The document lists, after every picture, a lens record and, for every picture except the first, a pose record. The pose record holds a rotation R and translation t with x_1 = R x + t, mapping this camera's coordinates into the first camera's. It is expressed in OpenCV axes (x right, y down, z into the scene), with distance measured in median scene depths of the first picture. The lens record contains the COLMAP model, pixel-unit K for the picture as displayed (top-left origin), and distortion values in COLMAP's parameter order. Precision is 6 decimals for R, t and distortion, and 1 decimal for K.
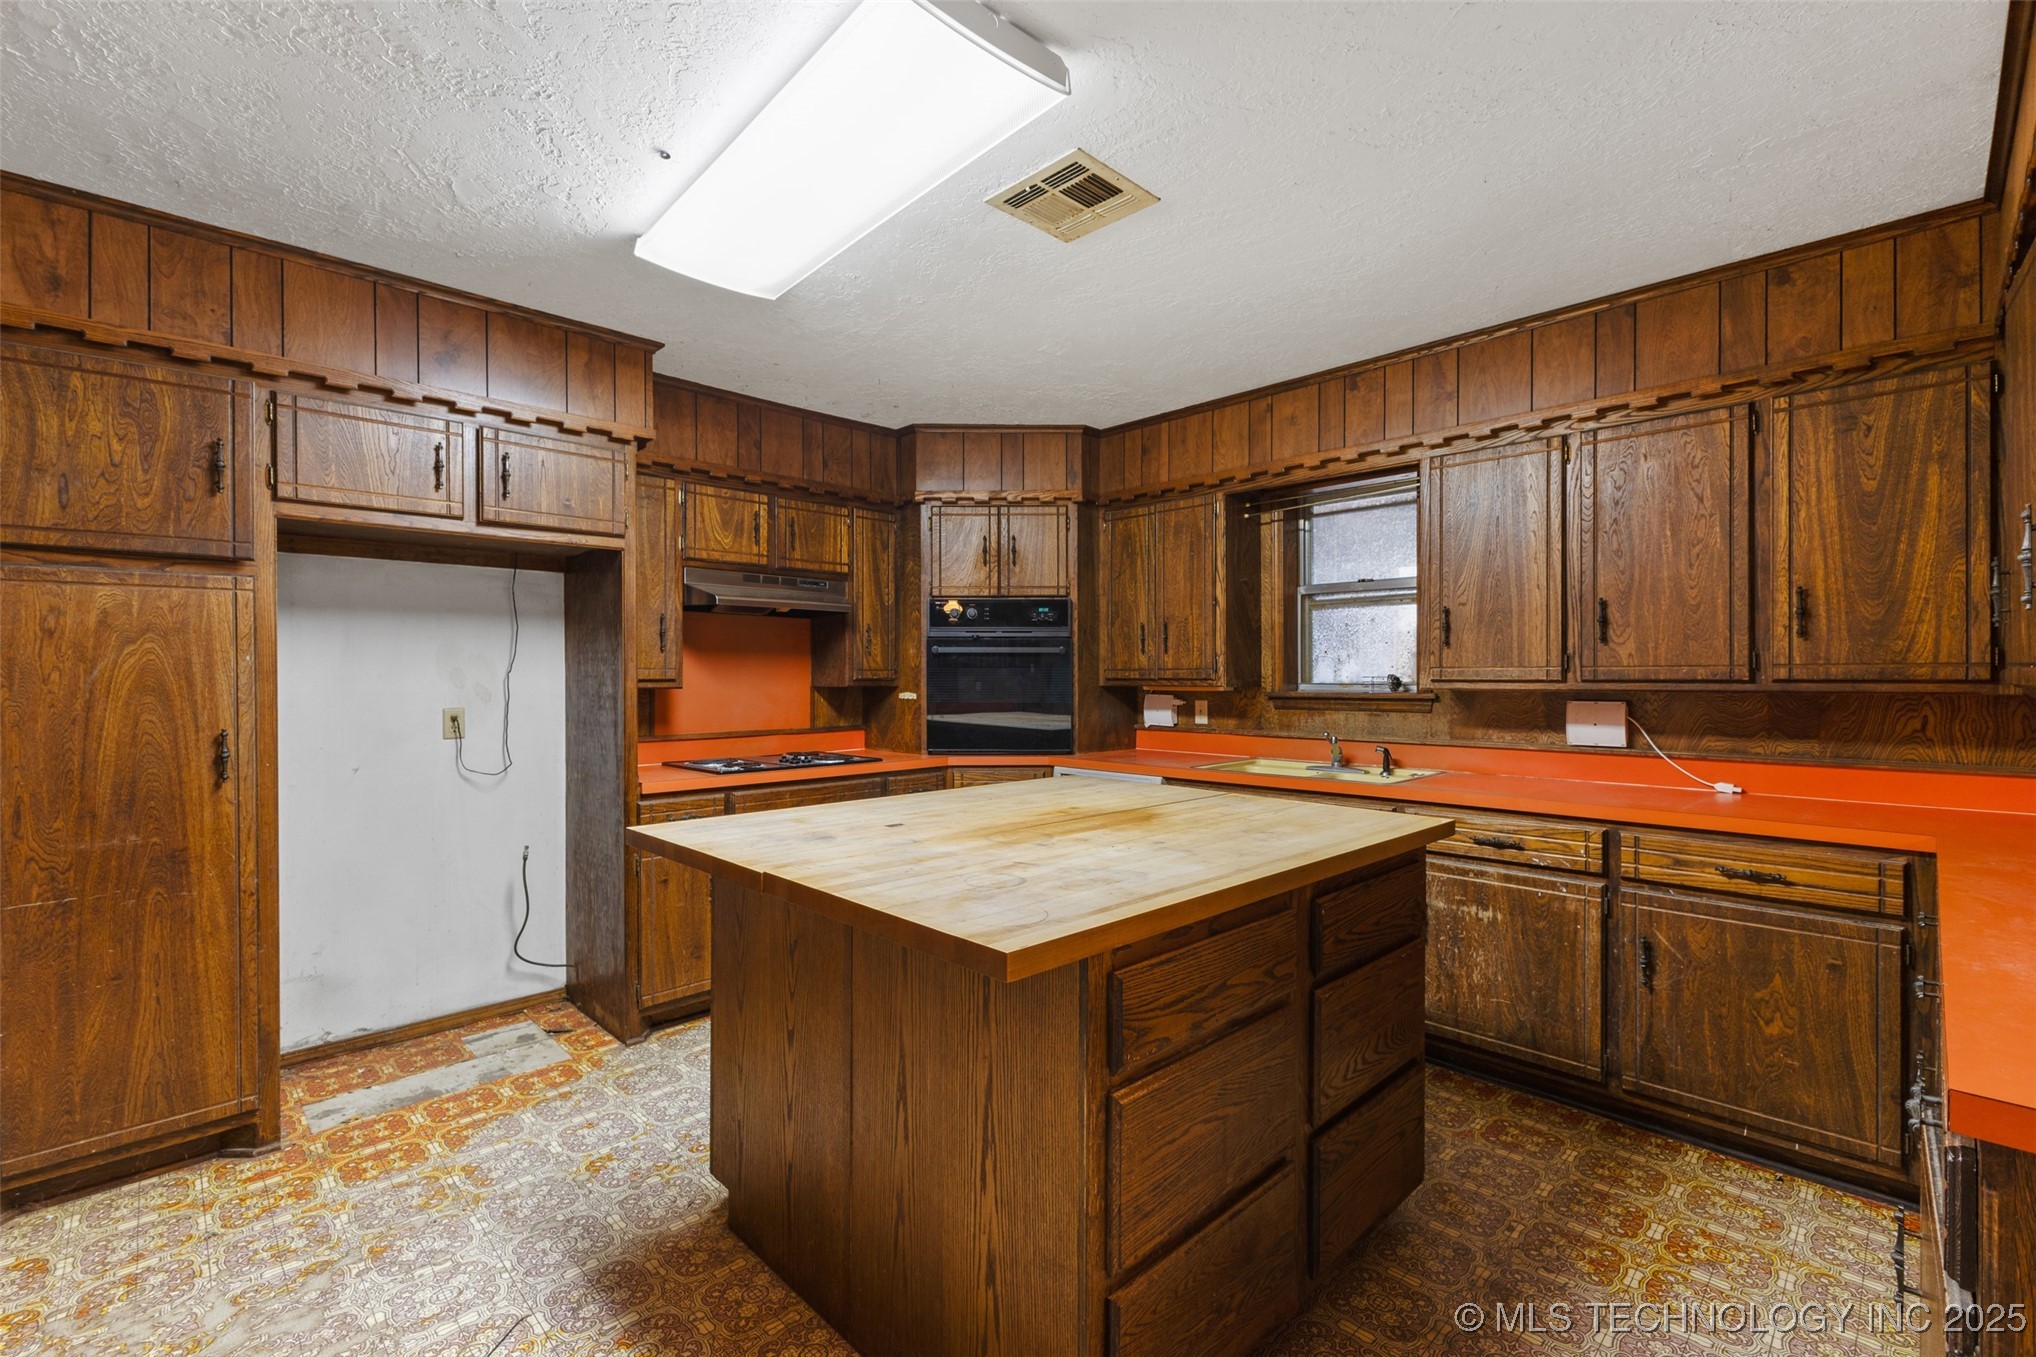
lens RADIAL K [[882.1, 0, 1025.6], [0, 882.1, 674.4], [0, 0, 1]] dist [0.015157, -0.004128]
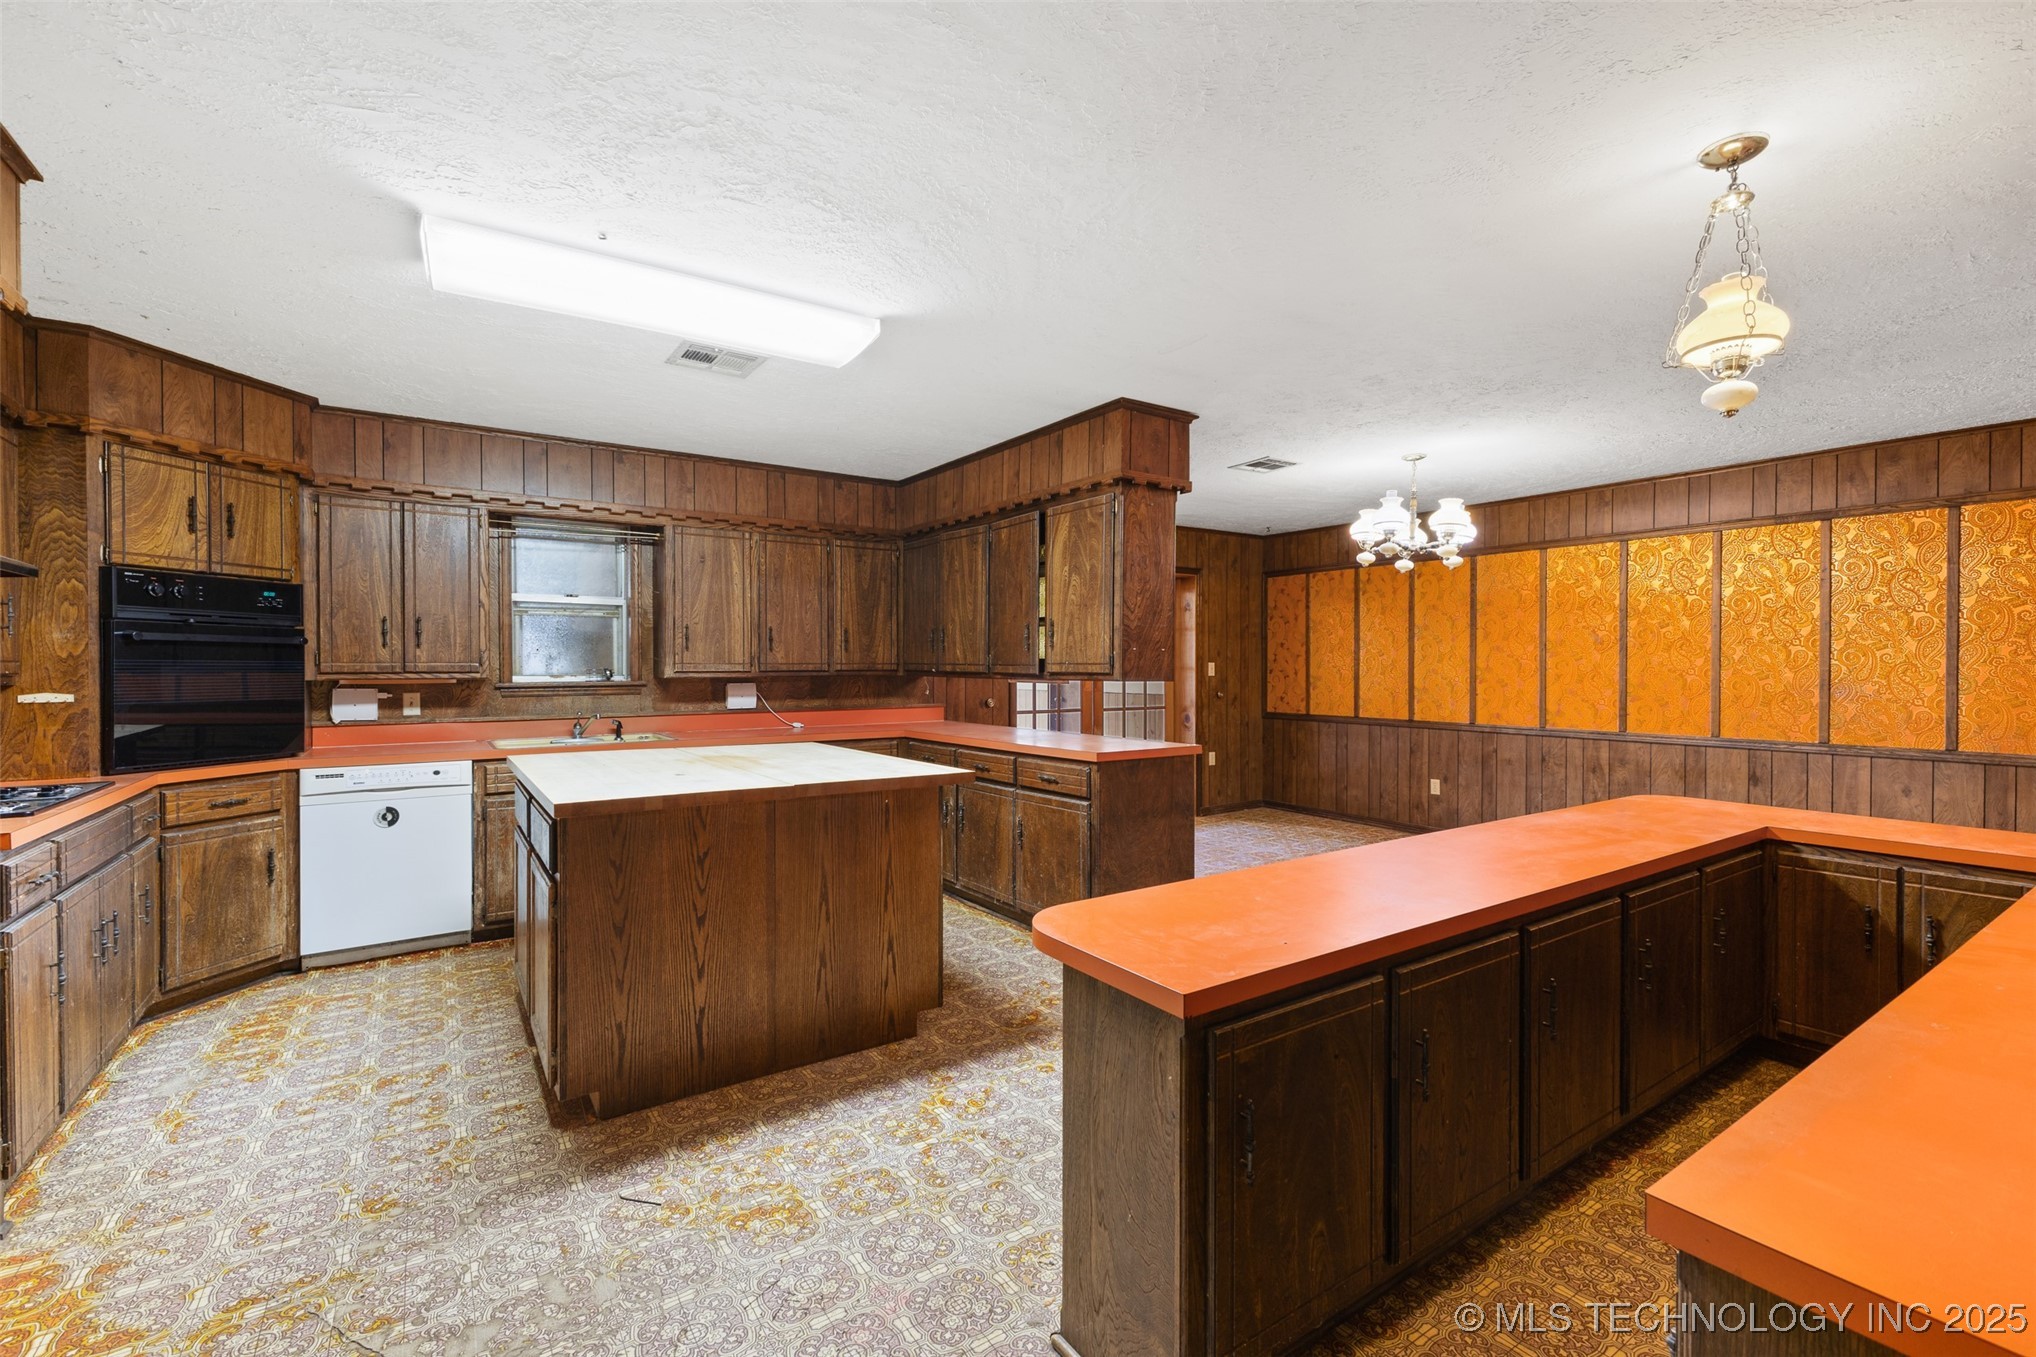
lens RADIAL K [[882.1, 0, 1029.5], [0, 882.1, 678.7], [0, 0, 1]] dist [0.015157, -0.004128]
pose [[0.165814, -0.012557, 0.986077, -0.958910], [0.000805, 0.999920, 0.012598, 0.000231], [-0.986157, -0.001296, 0.165811, 0.145293]]
